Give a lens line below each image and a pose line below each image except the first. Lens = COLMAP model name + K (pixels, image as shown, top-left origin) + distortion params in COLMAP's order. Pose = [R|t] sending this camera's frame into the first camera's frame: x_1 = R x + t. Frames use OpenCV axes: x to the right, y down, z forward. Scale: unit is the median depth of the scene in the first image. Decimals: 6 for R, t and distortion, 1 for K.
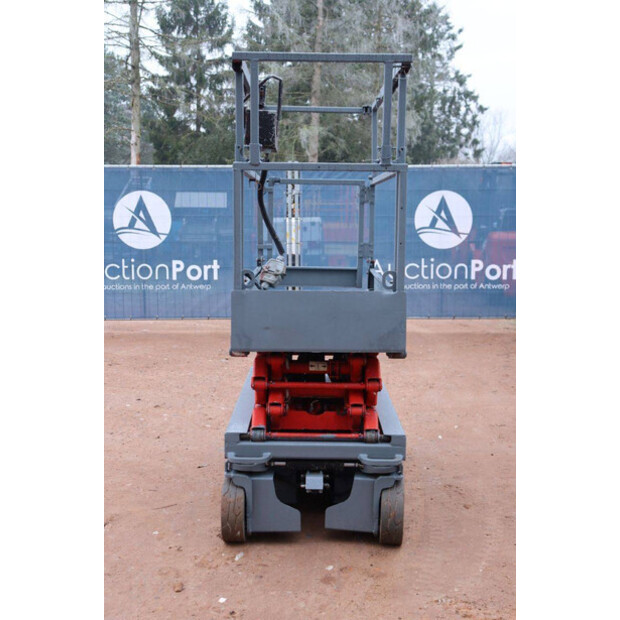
lens RADIAL K [[816.5, 0, 311.2], [0, 816.5, 310.4], [0, 0, 1]] dist [0.050866, 0.000000]
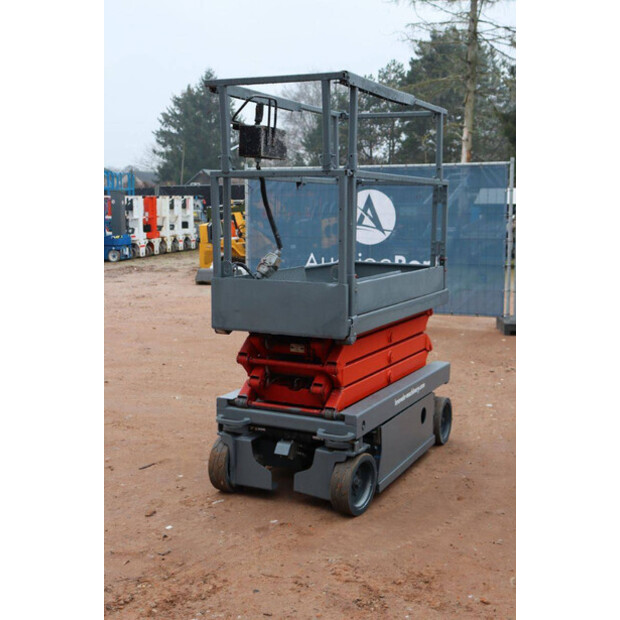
lens RADIAL K [[842.3, 0, 306.1], [0, 842.3, 313.3], [0, 0, 1]] dist [0.050841, 0.000000]
pose [[0.895962, 0.054636, -0.440758, 0.538518], [-0.052582, 0.998474, 0.016884, -0.000153], [0.441007, 0.008049, 0.897467, -0.043666]]
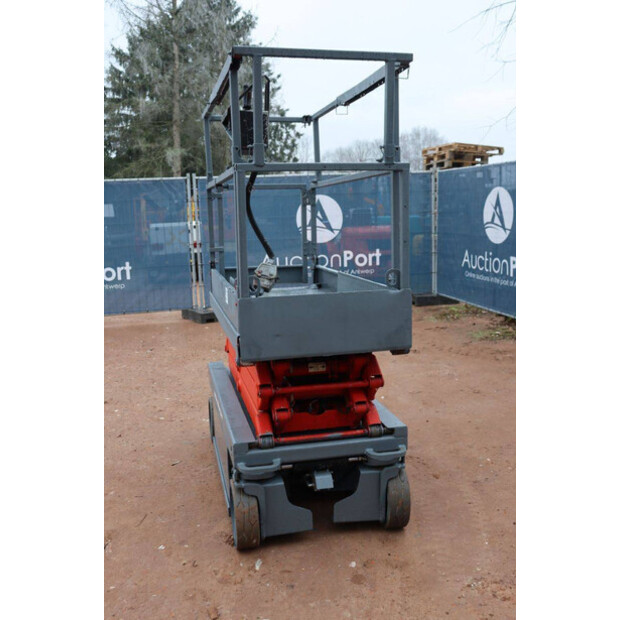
lens RADIAL K [[623.7, 0, 311.1], [0, 623.7, 311.4], [0, 0, 1]] dist [-0.046035, 0.000000]
pose [[0.973329, -0.070112, 0.218439, -0.164357], [0.062757, 0.997209, 0.040437, -0.032341], [-0.220665, -0.025649, 0.975012, 0.255375]]
